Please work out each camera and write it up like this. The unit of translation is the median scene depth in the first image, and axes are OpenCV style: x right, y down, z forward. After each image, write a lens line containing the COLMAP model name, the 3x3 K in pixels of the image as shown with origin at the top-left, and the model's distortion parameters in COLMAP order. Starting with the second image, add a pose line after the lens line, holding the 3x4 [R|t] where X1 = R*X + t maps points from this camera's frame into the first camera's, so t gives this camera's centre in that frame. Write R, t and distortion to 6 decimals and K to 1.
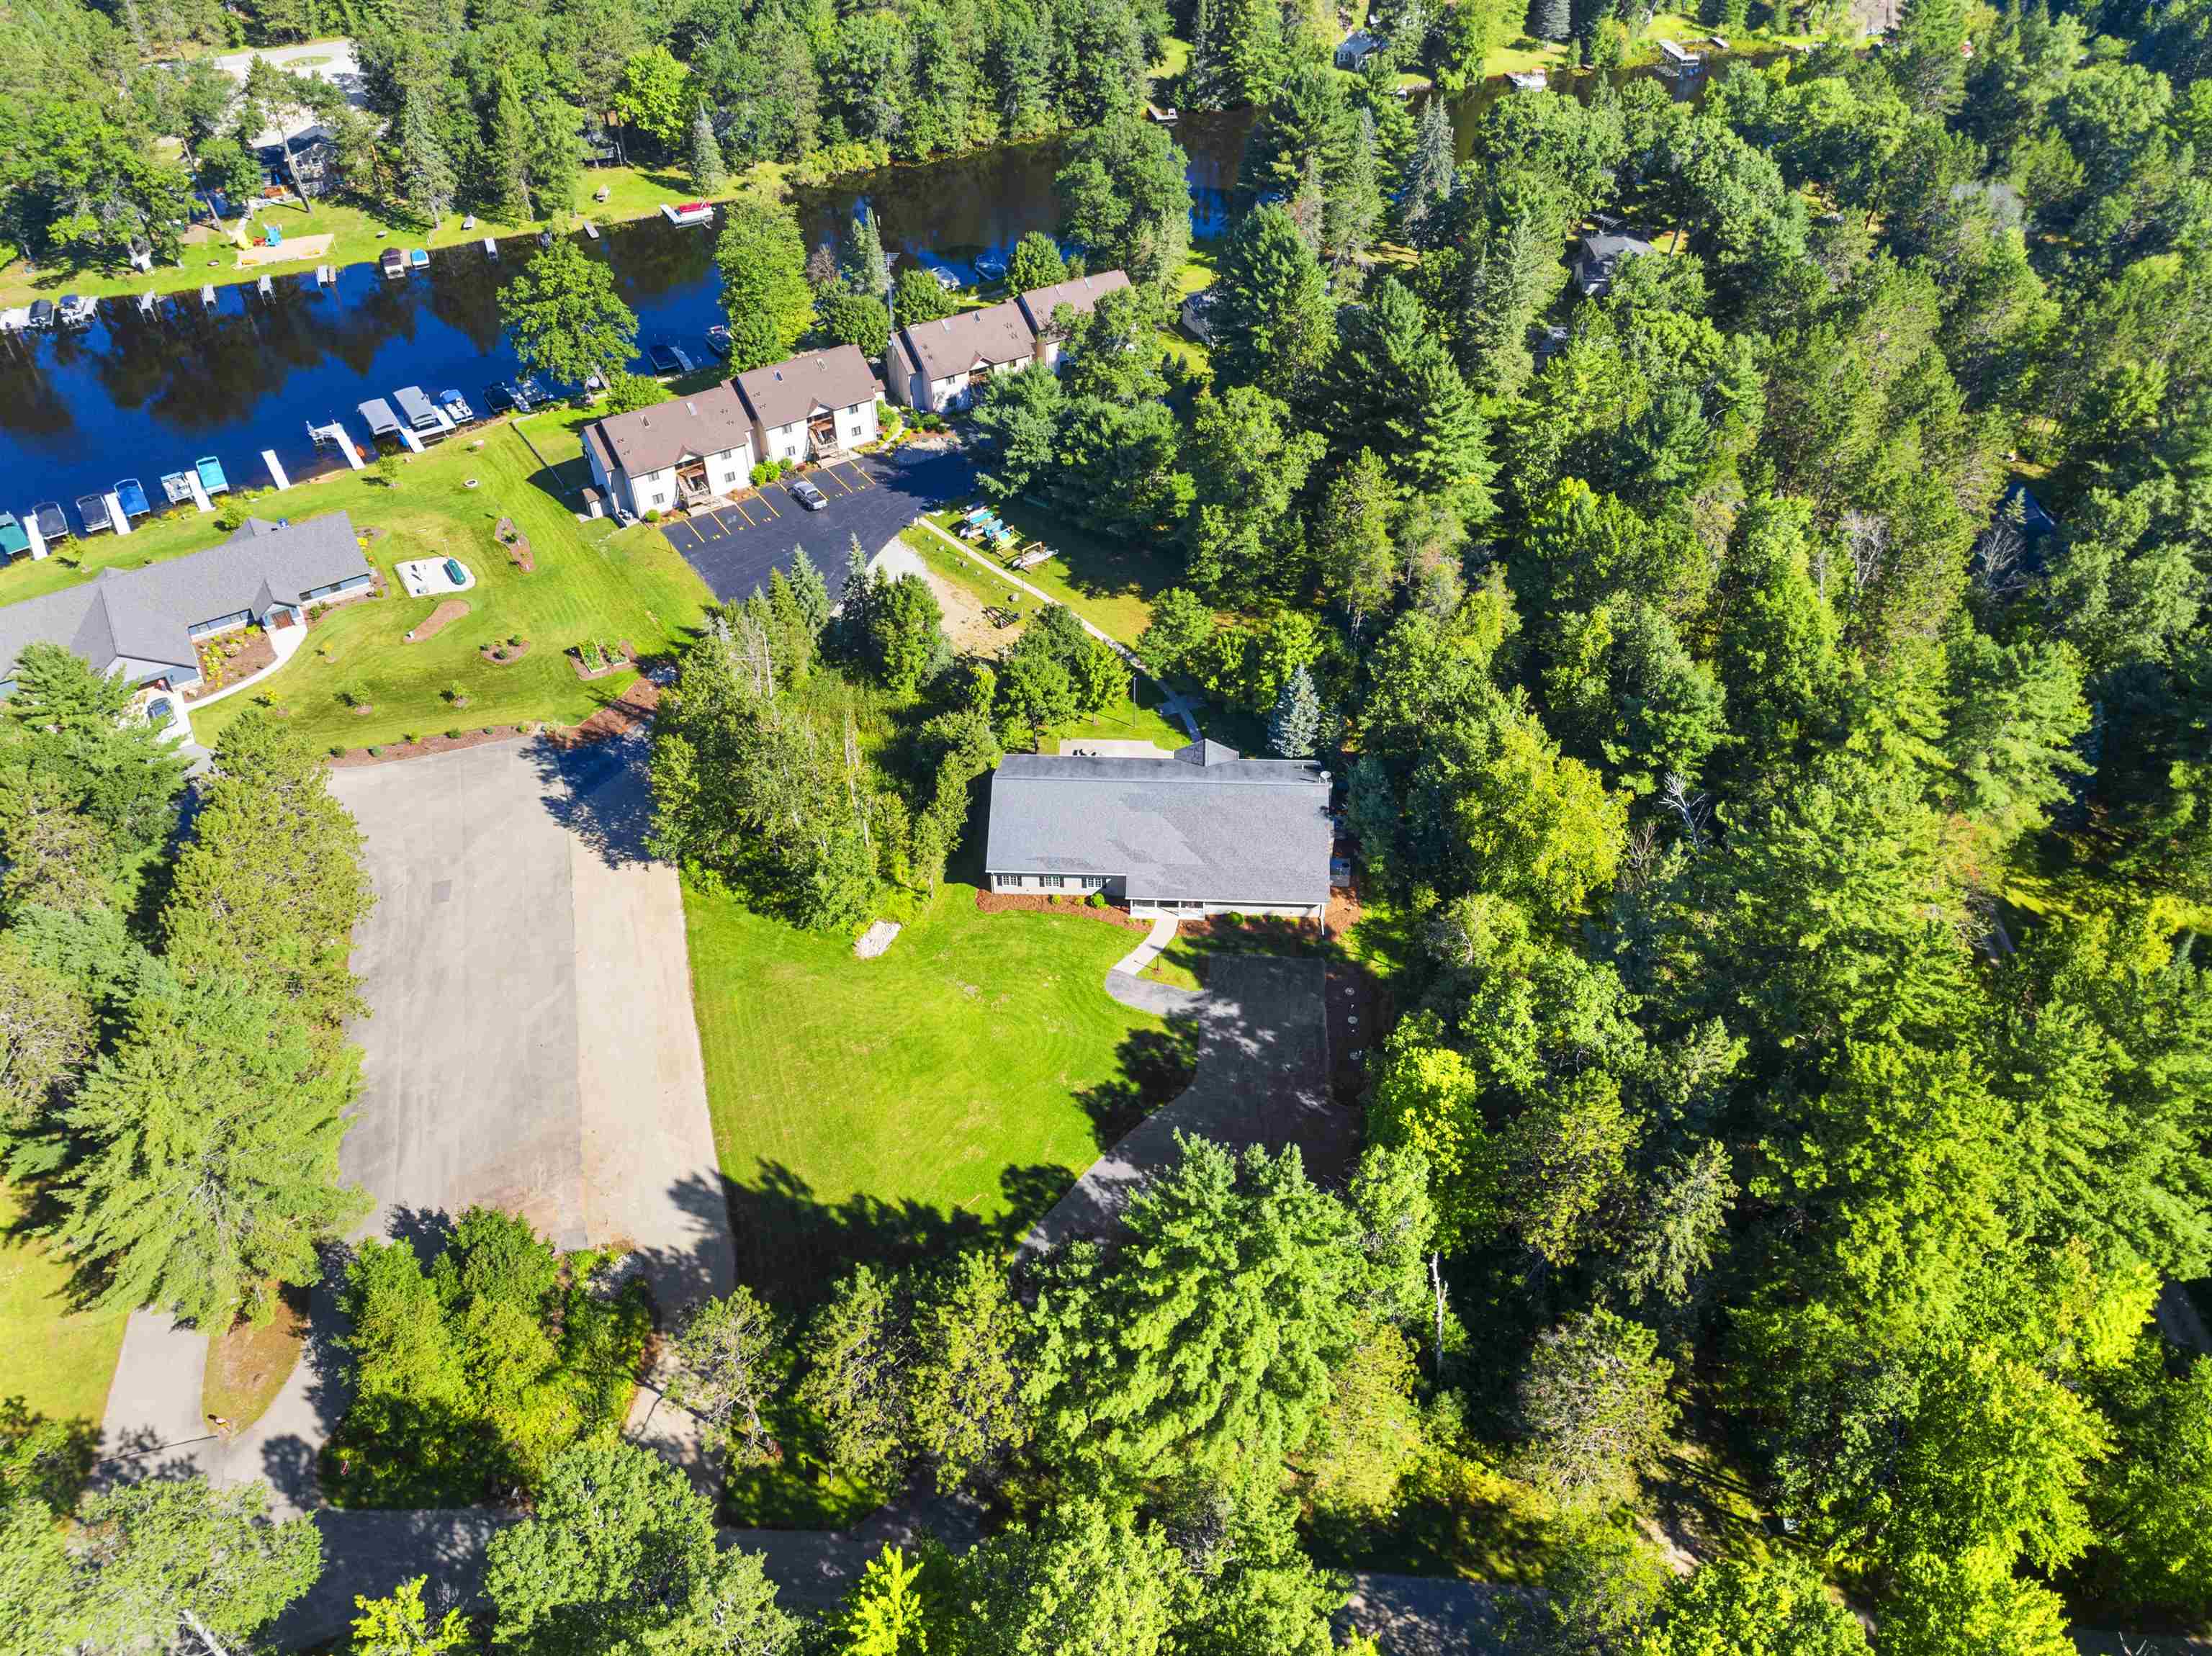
lens RADIAL K [[1549.9, 0, 1106.0], [0, 1549.9, 828.0], [0, 0, 1]] dist [-0.001293, -0.070384]
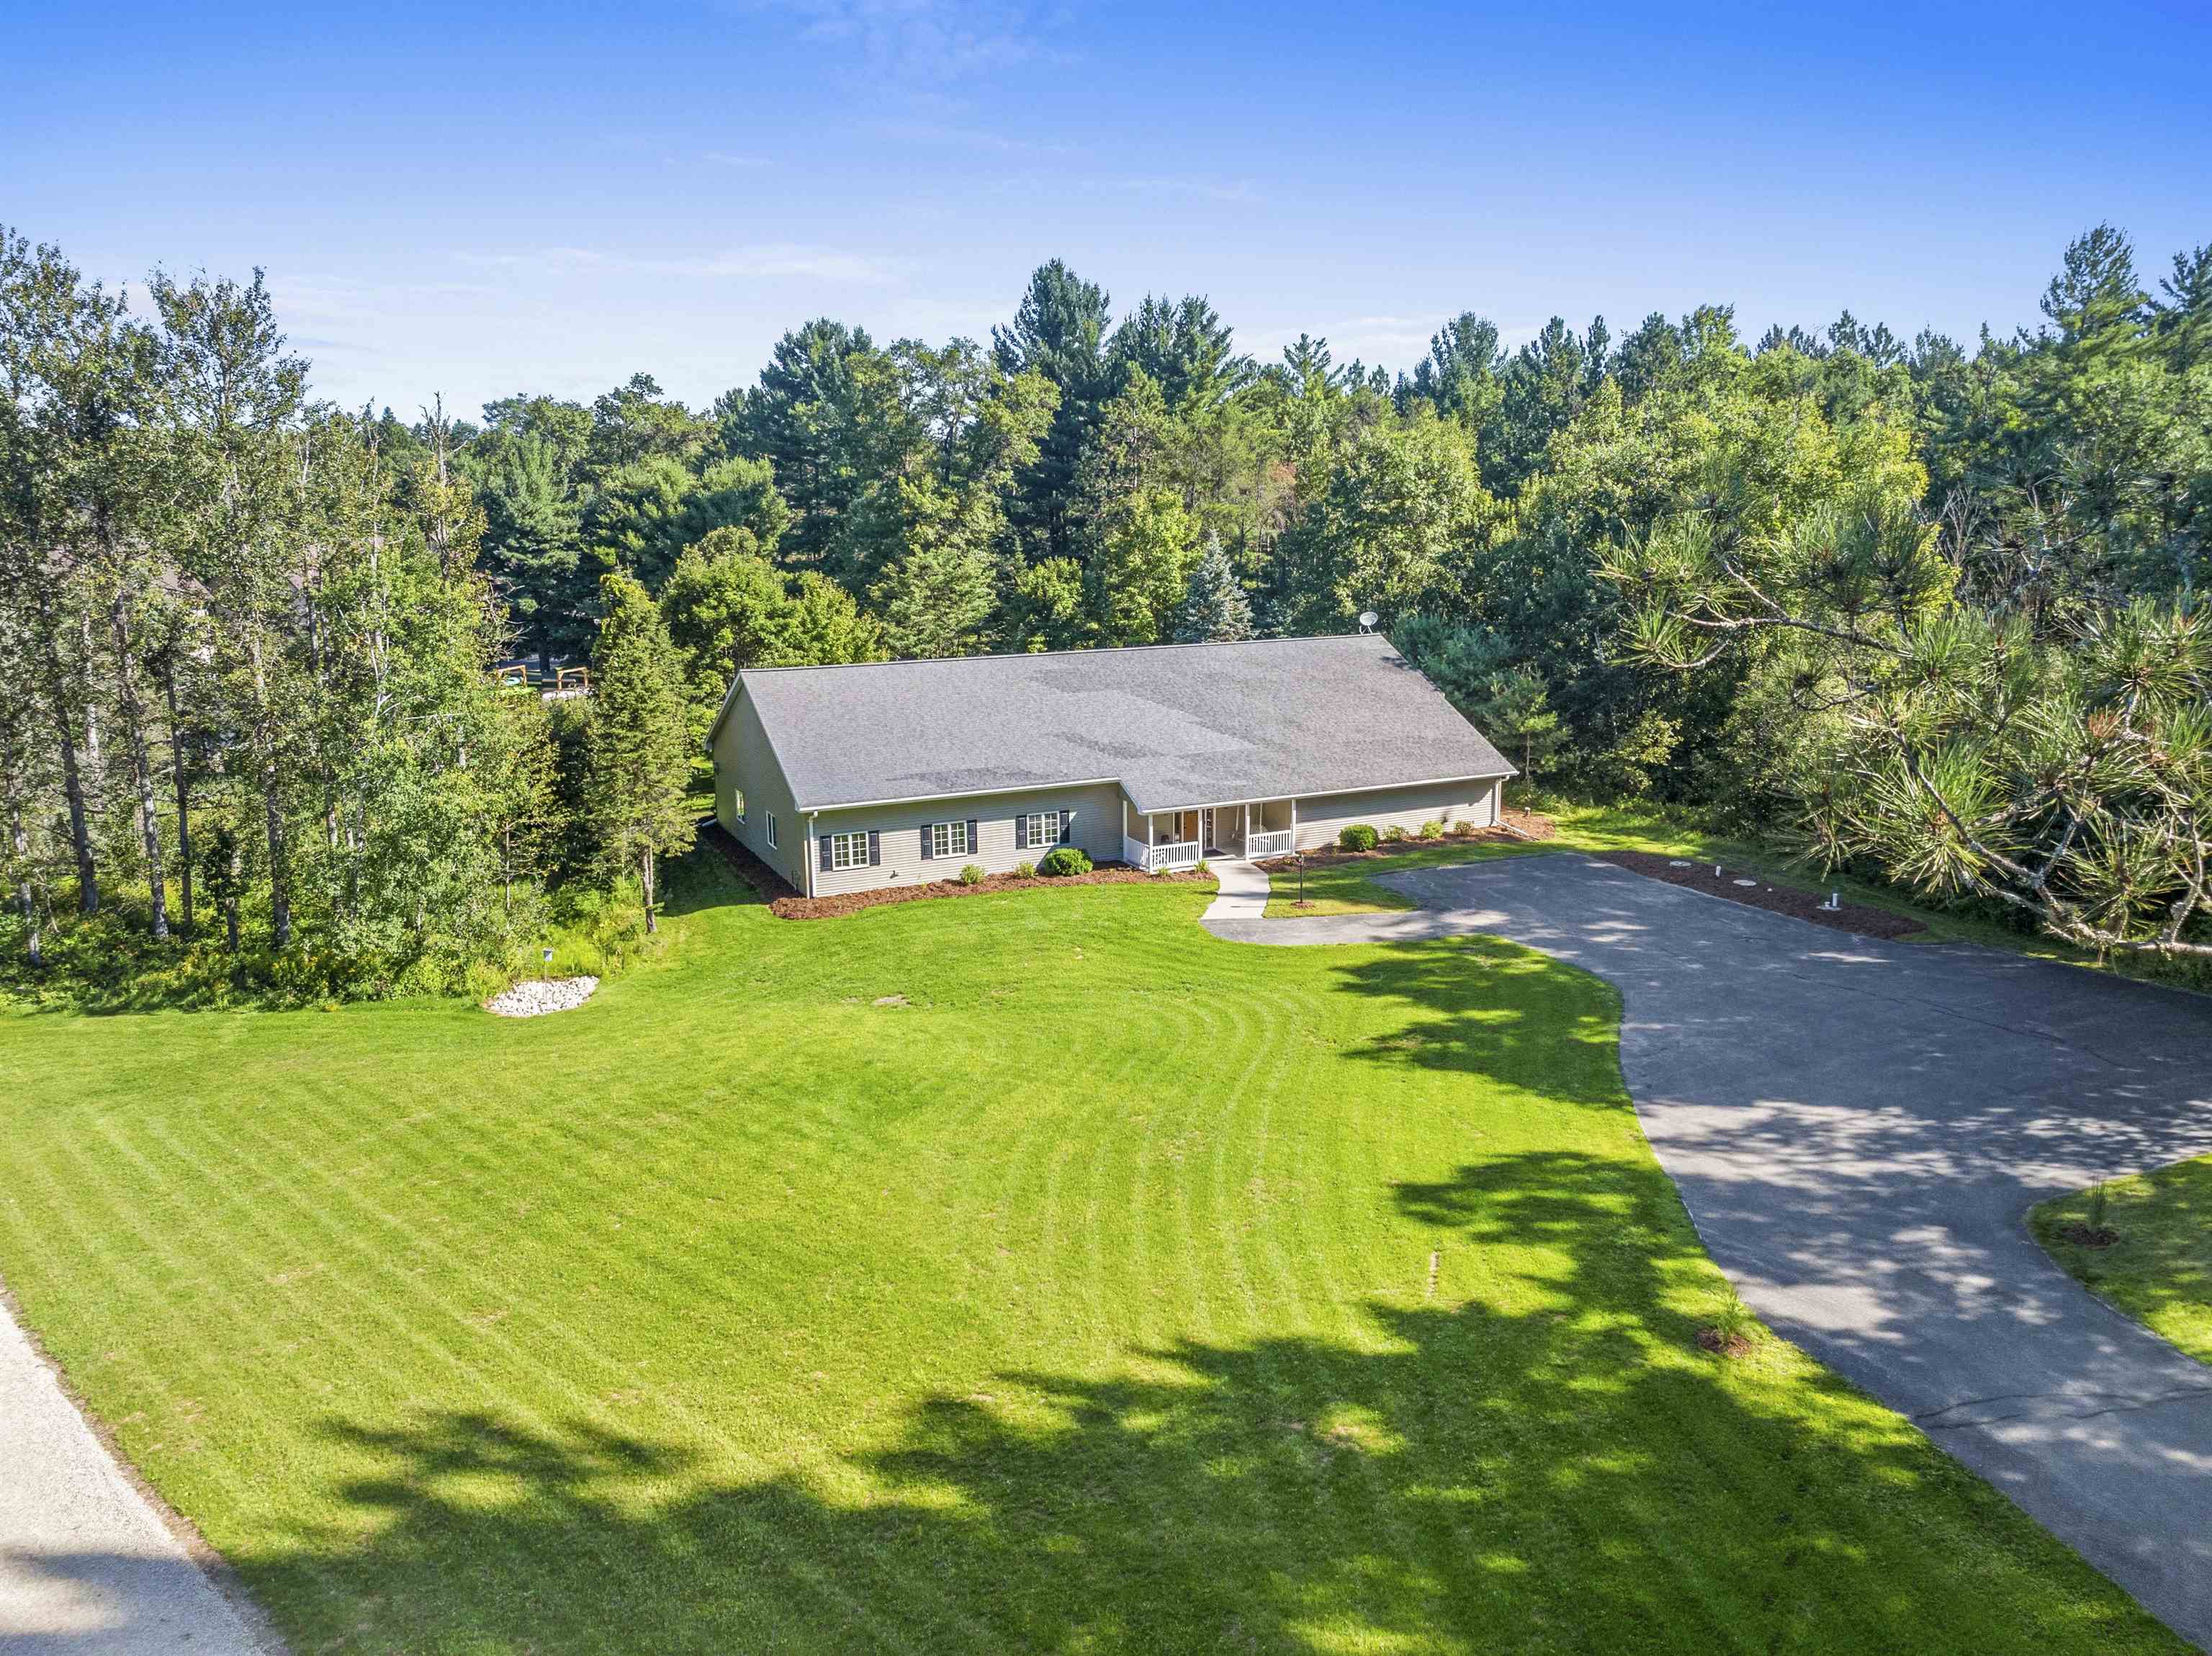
lens RADIAL K [[1549.9, 0, 1106.0], [0, 1549.9, 828.0], [0, 0, 1]] dist [-0.001293, -0.070384]
pose [[0.875164, -0.099007, 0.473588, -0.144517], [0.324069, 0.846779, -0.421836, 0.163710], [-0.359259, 0.522651, 0.773155, 0.493265]]
